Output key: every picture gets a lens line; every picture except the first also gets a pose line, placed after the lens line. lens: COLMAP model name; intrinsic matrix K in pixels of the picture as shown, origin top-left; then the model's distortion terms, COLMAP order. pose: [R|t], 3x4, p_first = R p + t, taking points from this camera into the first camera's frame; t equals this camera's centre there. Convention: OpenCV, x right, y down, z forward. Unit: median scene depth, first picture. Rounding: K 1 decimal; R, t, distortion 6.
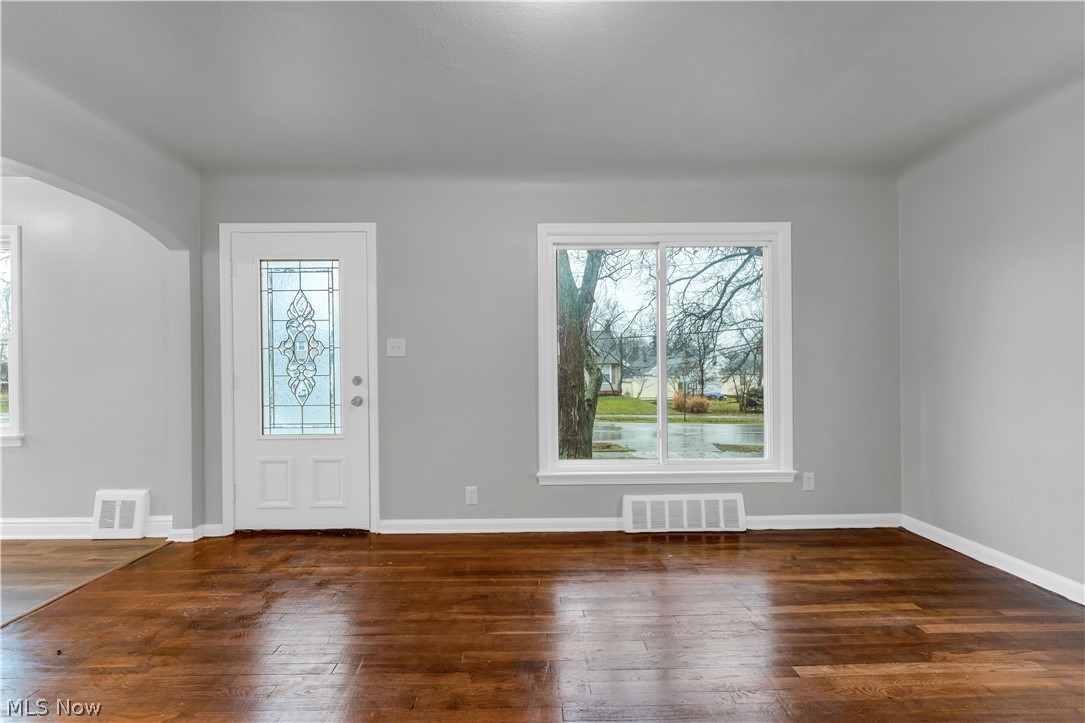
lens RADIAL K [[435.6, 0, 534.9], [0, 435.6, 365.8], [0, 0, 1]] dist [0.000214, -0.000118]
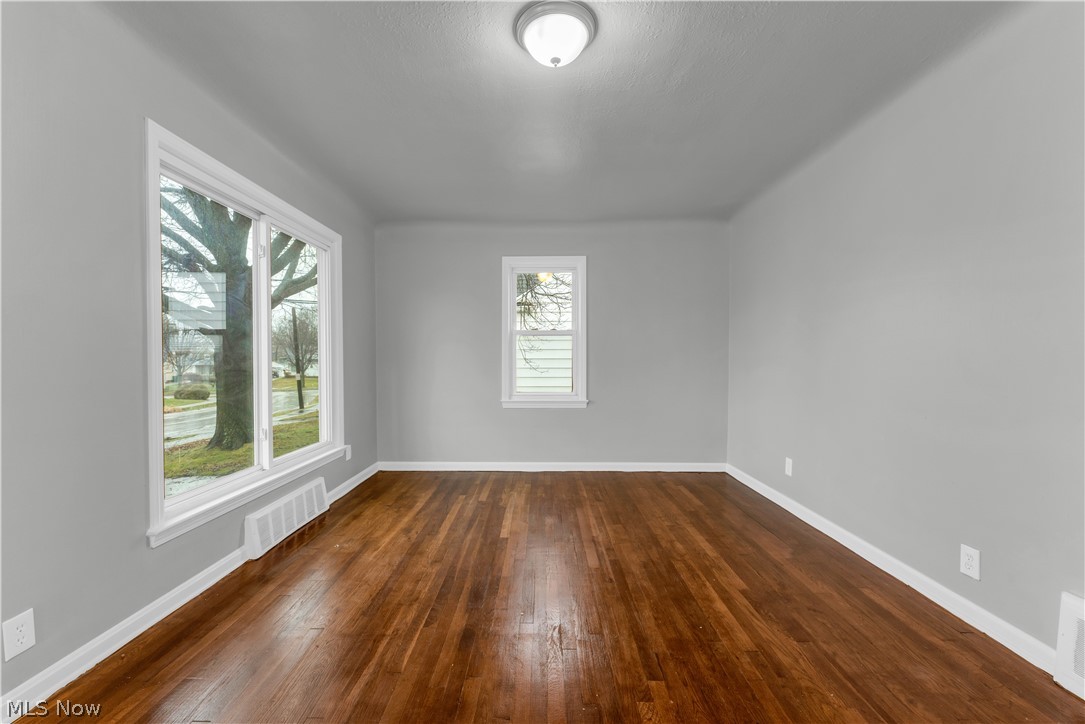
lens RADIAL K [[435.6, 0, 534.9], [0, 435.6, 366.3], [0, 0, 1]] dist [0.000214, -0.000118]
pose [[0.032400, -0.008285, 0.999441, -0.586092], [-0.002450, 0.999962, 0.008368, 0.011980], [-0.999472, -0.002720, 0.032379, 0.447328]]
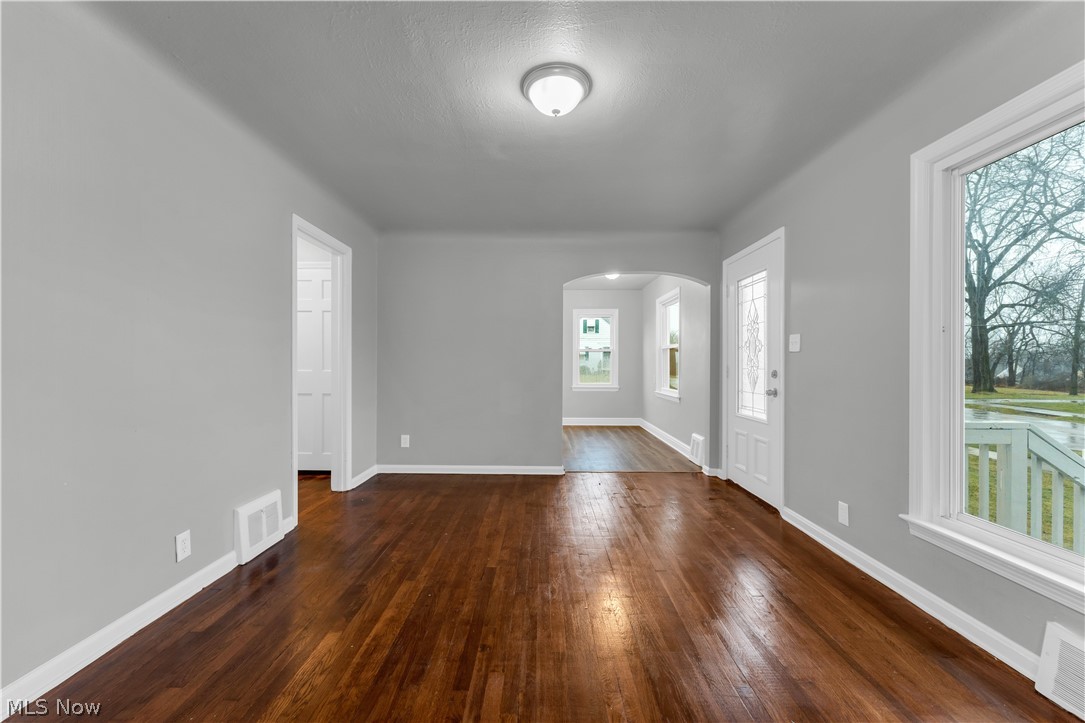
lens RADIAL K [[435.6, 0, 534.9], [0, 435.6, 365.8], [0, 0, 1]] dist [0.000214, -0.000118]
pose [[-0.031435, 0.014041, -0.999407, 0.723216], [-0.001163, 0.999900, 0.014084, -0.002003], [0.999505, 0.001605, -0.031415, 0.426925]]
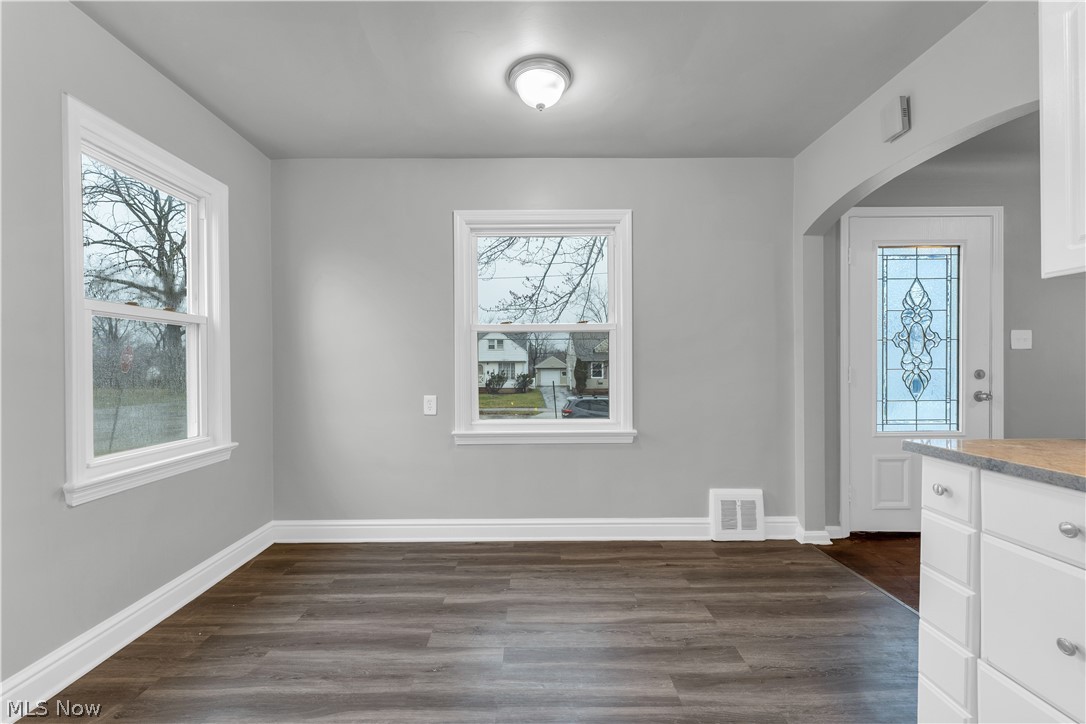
lens RADIAL K [[450.1, 0, 548.9], [0, 450.1, 364.7], [0, 0, 1]] dist [-0.000188, 0.000003]
pose [[0.999955, 0.003114, -0.008935, -1.335885], [-0.003114, 0.999995, 0.000075, 0.015955], [0.008935, -0.000047, 0.999960, 0.018469]]
